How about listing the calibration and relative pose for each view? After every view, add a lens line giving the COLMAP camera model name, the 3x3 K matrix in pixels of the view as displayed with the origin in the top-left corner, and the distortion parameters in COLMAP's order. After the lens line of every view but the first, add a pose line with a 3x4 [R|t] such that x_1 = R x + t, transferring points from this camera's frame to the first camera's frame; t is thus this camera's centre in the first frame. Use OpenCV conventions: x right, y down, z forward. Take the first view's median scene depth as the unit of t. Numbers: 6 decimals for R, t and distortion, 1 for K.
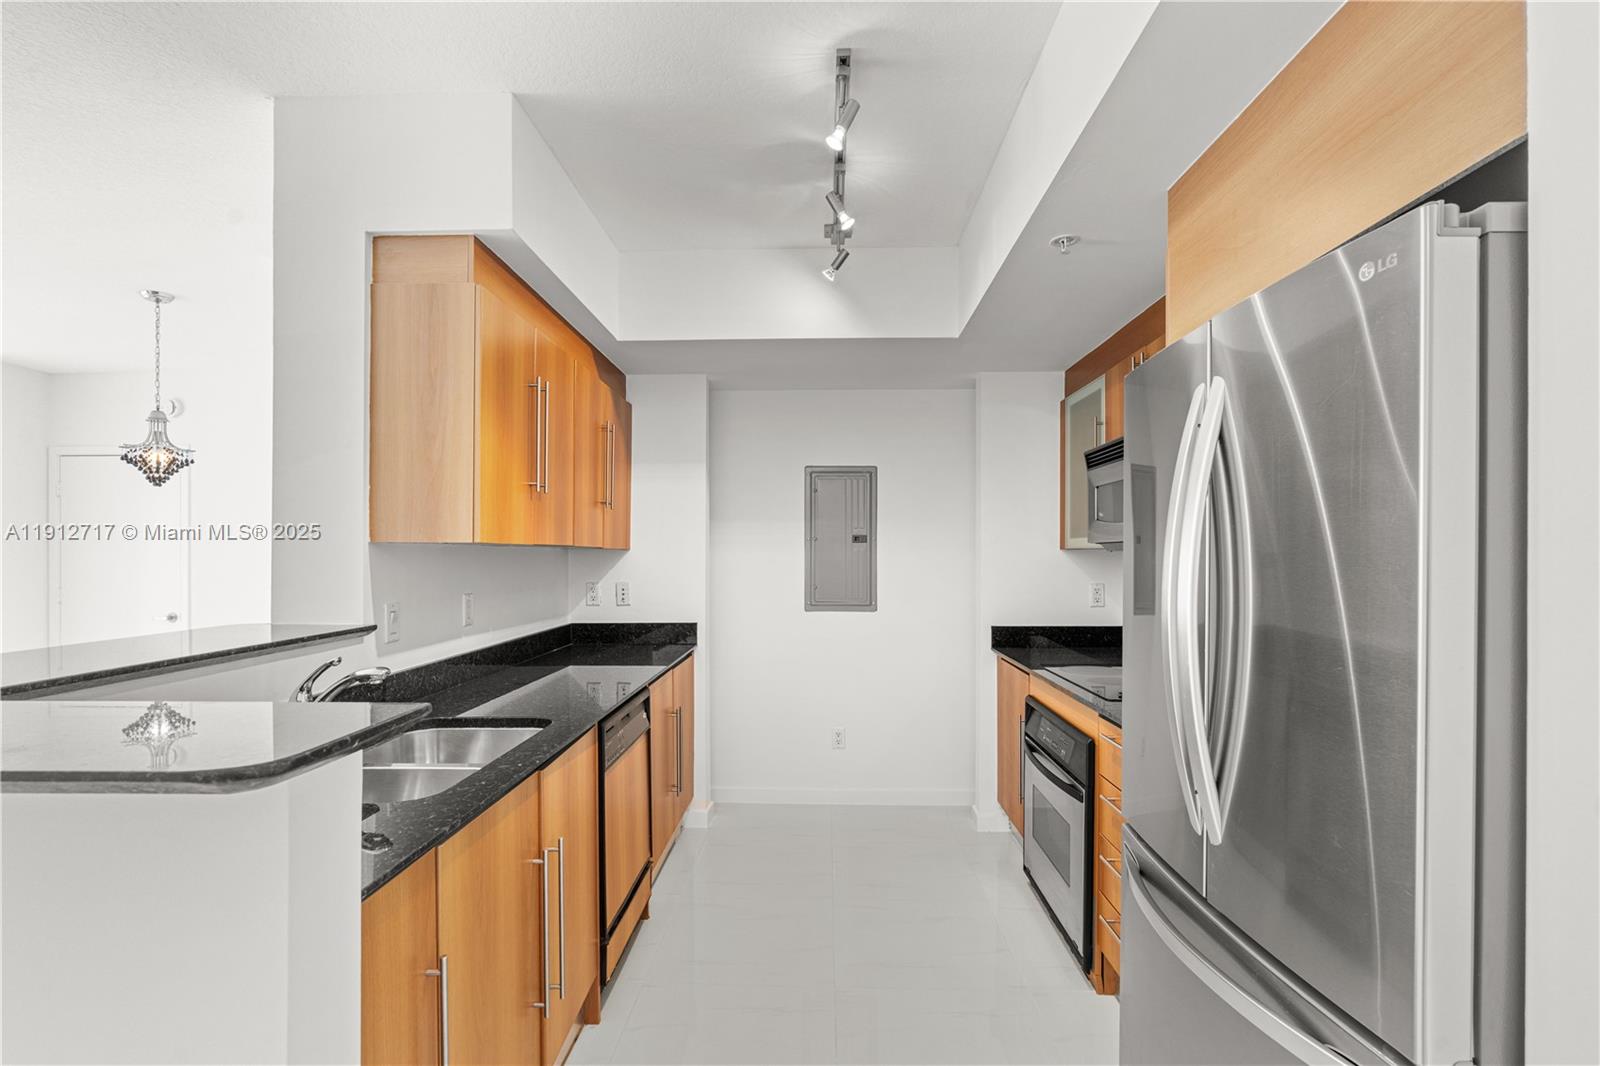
lens RADIAL K [[765.9, 0, 796.8], [0, 765.9, 556.1], [0, 0, 1]] dist [0.001173, 0.000347]
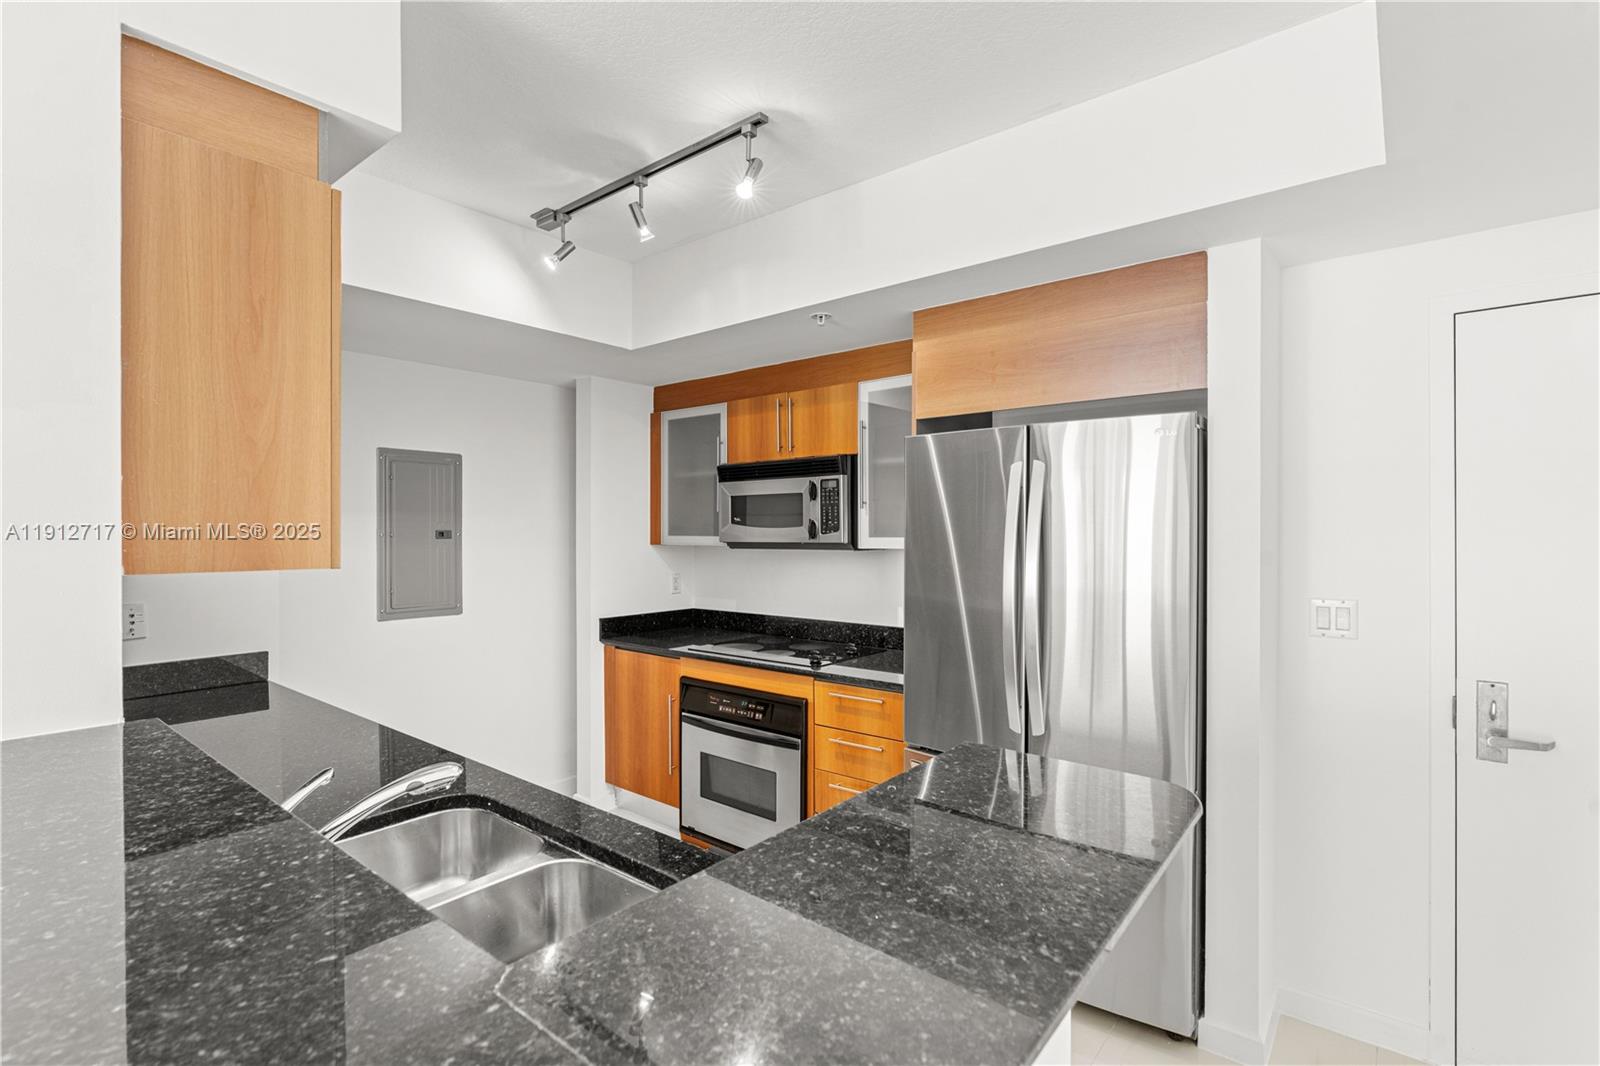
lens RADIAL K [[747.2, 0, 800.0], [0, 747.2, 533.0], [0, 0, 1]] dist [-0.002080, 0.000158]
pose [[0.603703, -0.002636, 0.797205, -0.467353], [-0.000232, 0.999994, 0.003482, -0.035288], [-0.797210, -0.002287, 0.603698, 0.185110]]
